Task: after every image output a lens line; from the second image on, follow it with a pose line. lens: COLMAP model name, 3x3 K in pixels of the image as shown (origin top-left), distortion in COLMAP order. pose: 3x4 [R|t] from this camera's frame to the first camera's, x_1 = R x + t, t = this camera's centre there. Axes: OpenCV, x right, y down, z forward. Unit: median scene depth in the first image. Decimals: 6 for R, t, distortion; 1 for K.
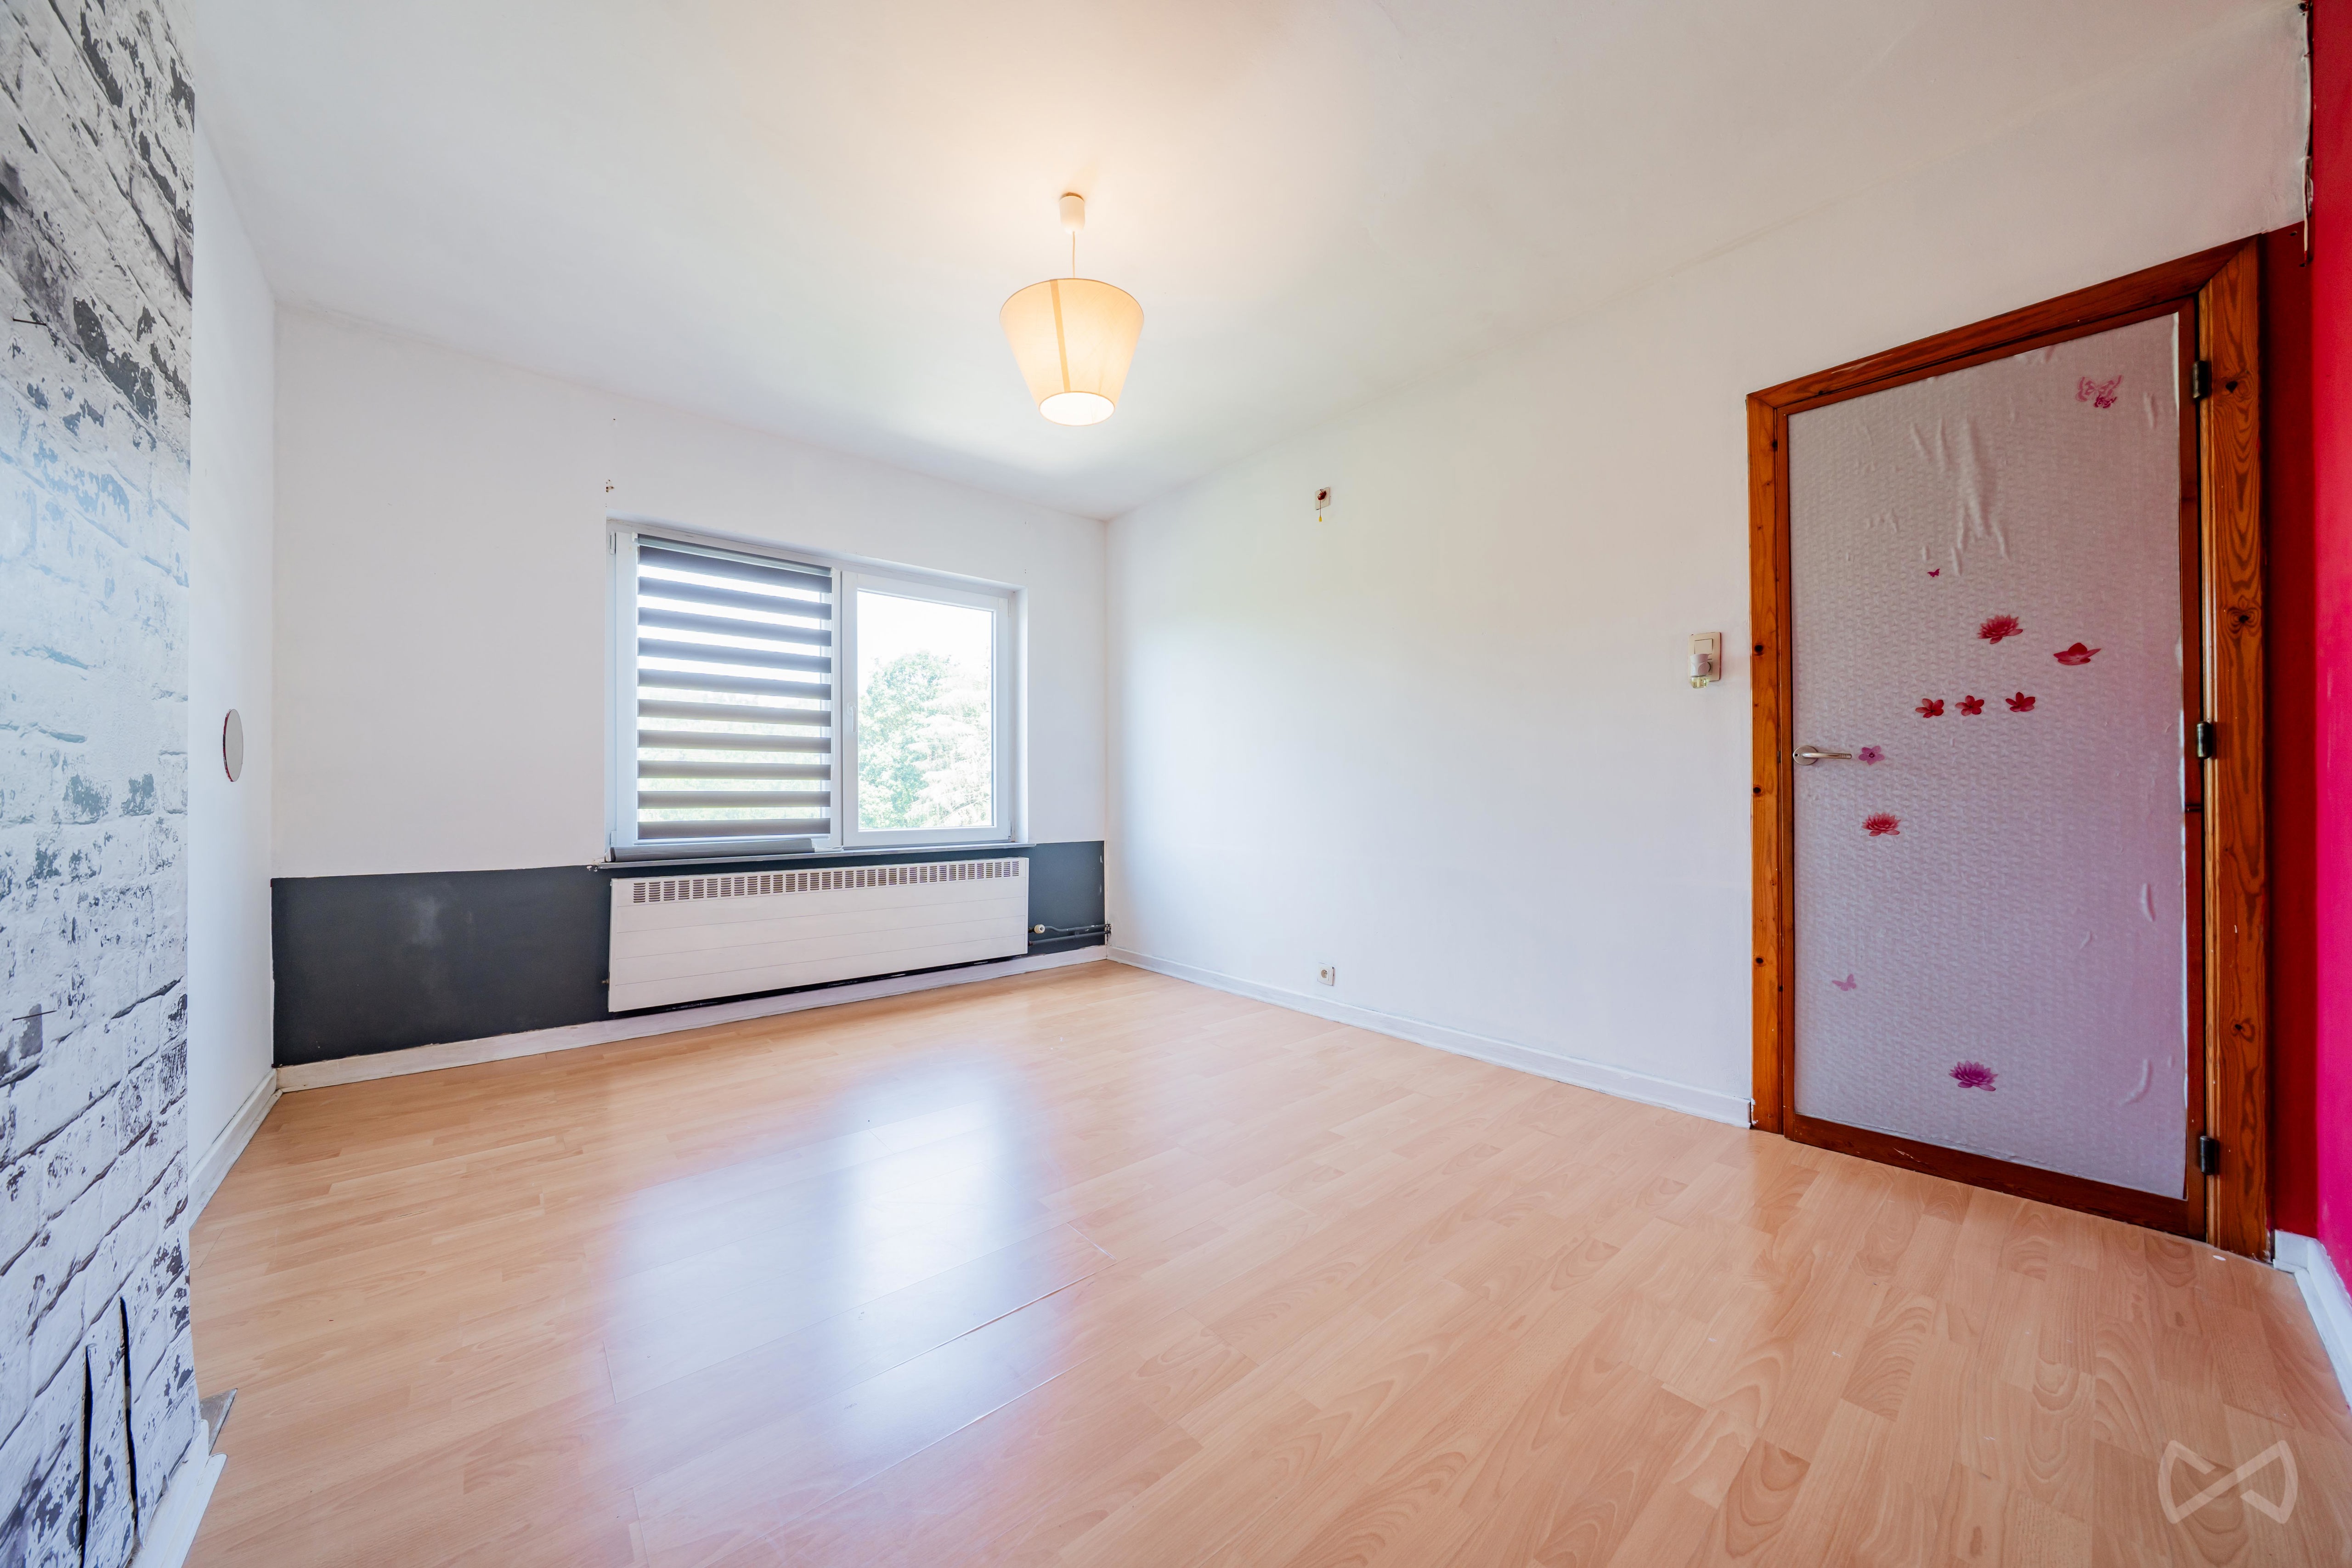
lens RADIAL K [[796.2, 0, 1177.9], [0, 796.2, 788.6], [0, 0, 1]] dist [0.000091, -0.000014]
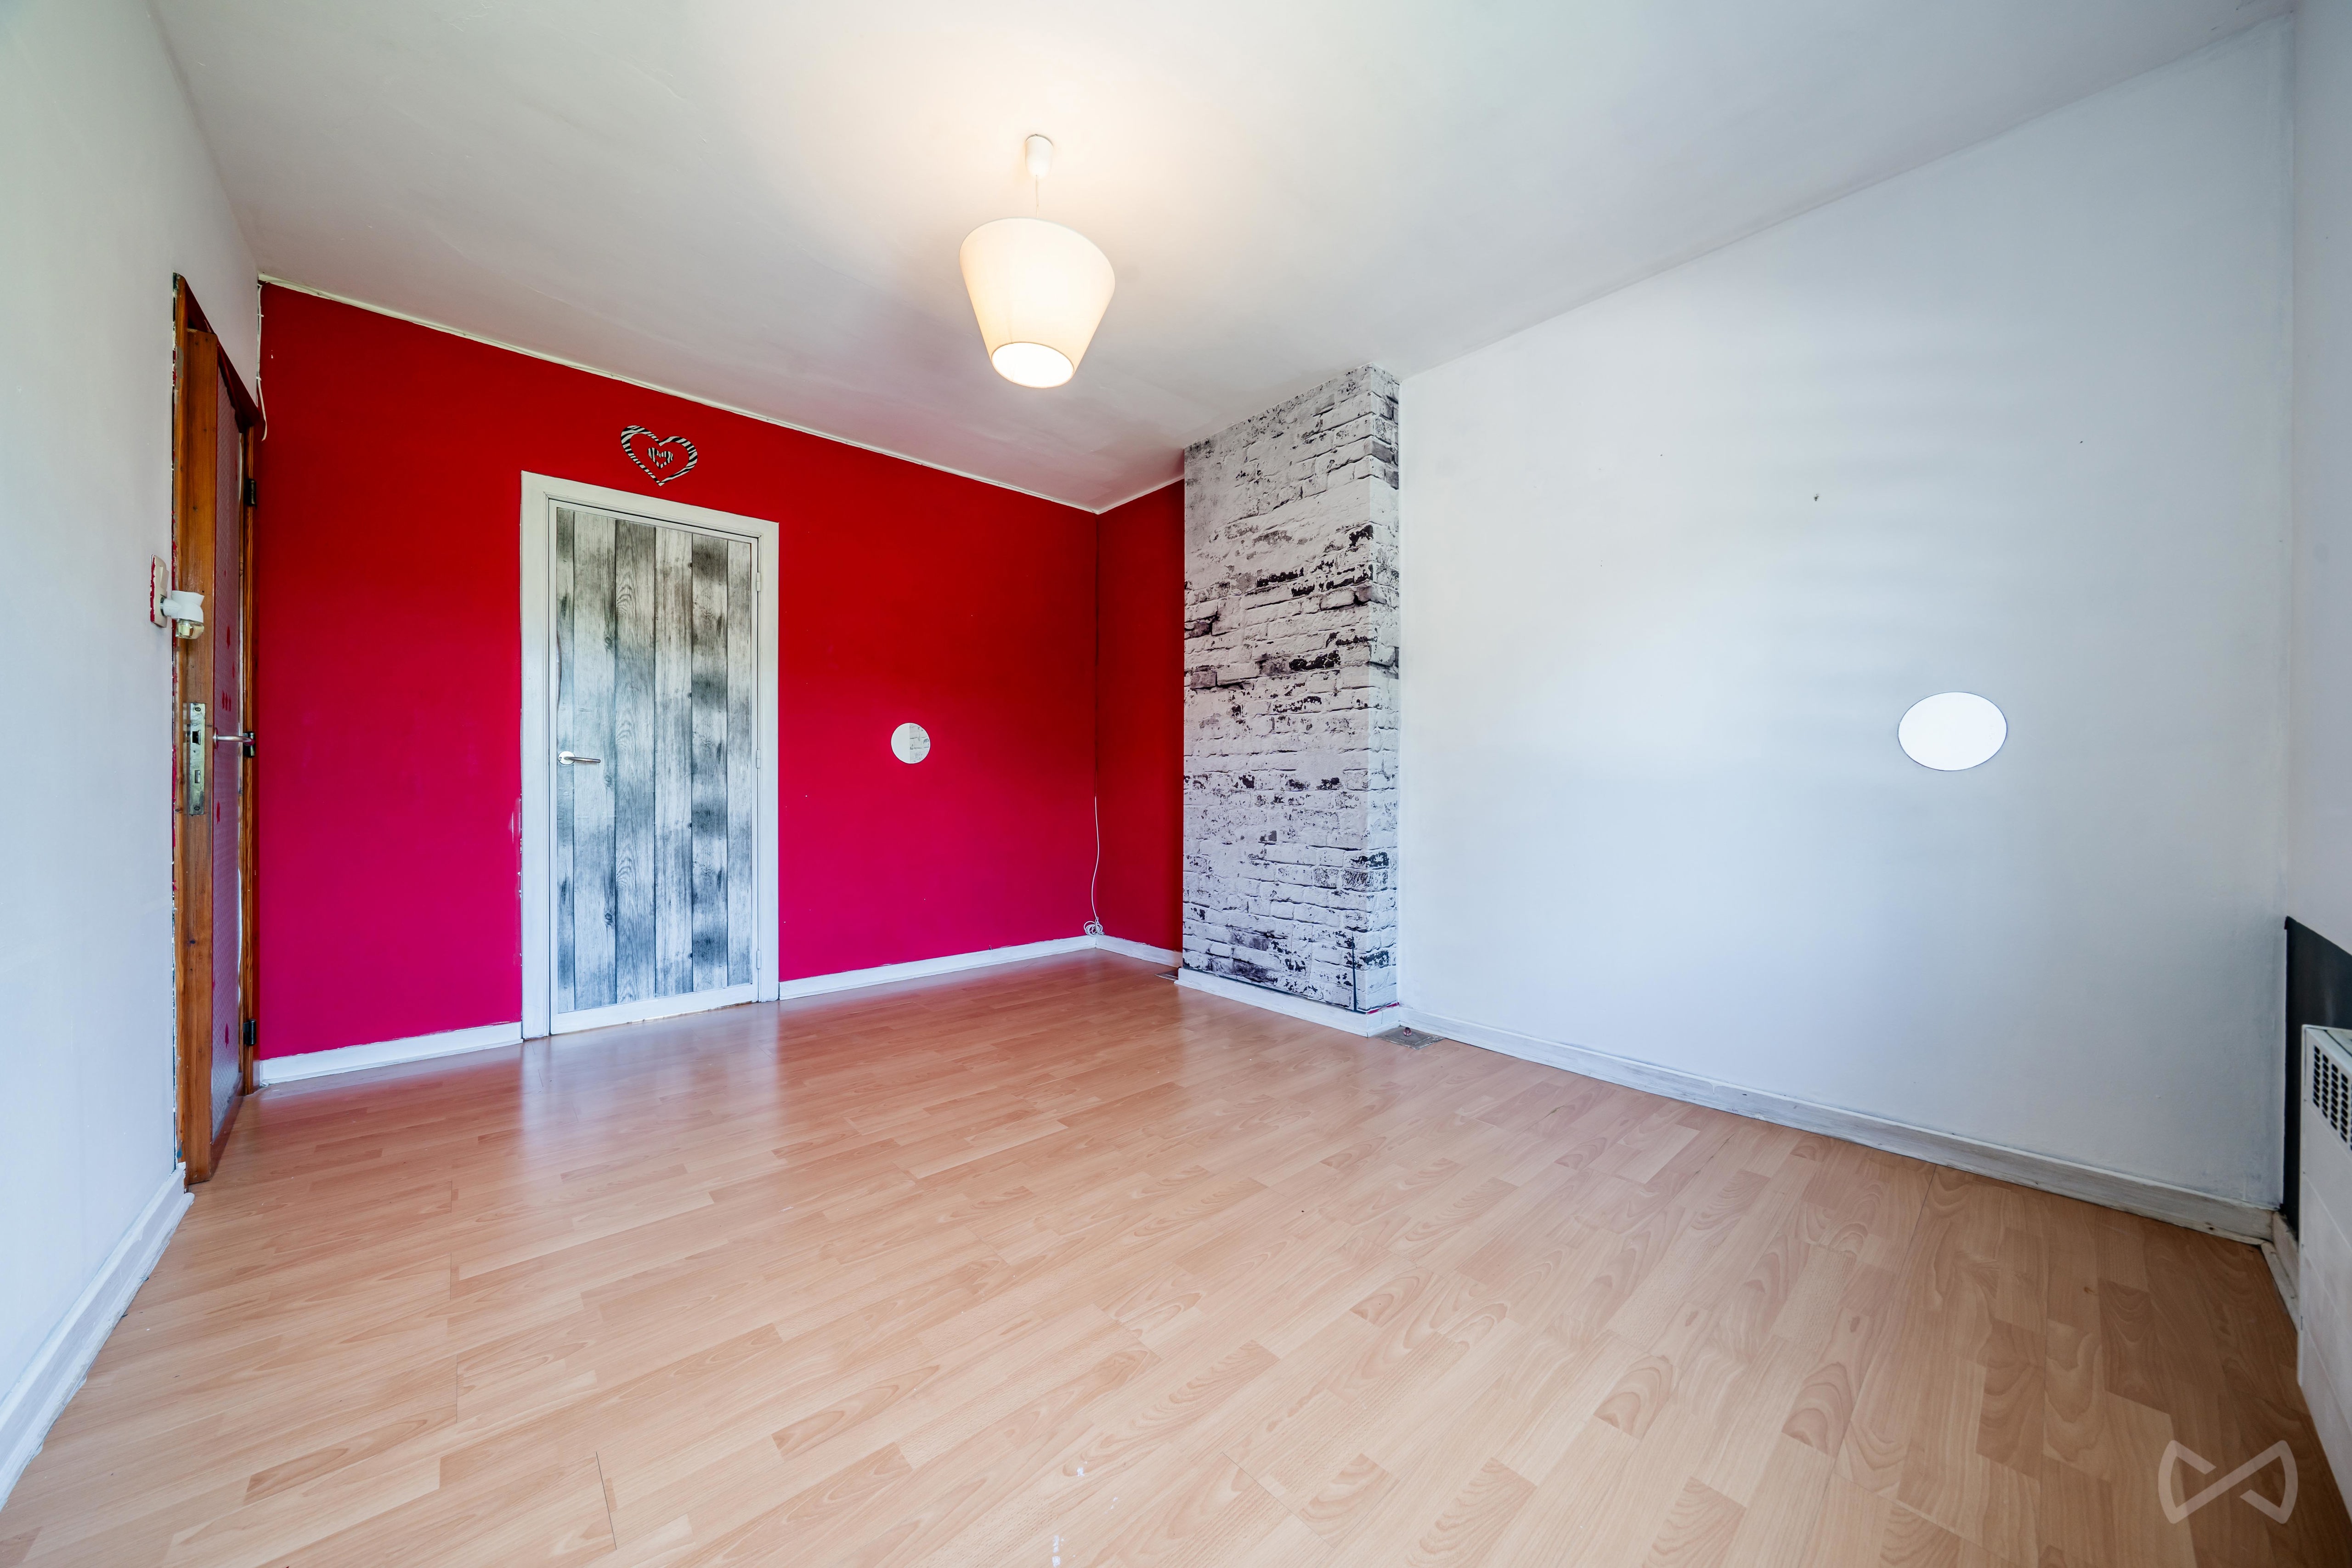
lens RADIAL K [[796.2, 0, 1173.8], [0, 796.2, 785.0], [0, 0, 1]] dist [0.000091, -0.000014]
pose [[-0.999821, -0.001159, -0.018902, -0.313862], [-0.001077, 0.999990, -0.004368, 0.016656], [0.018907, -0.004347, -0.999812, 2.232734]]
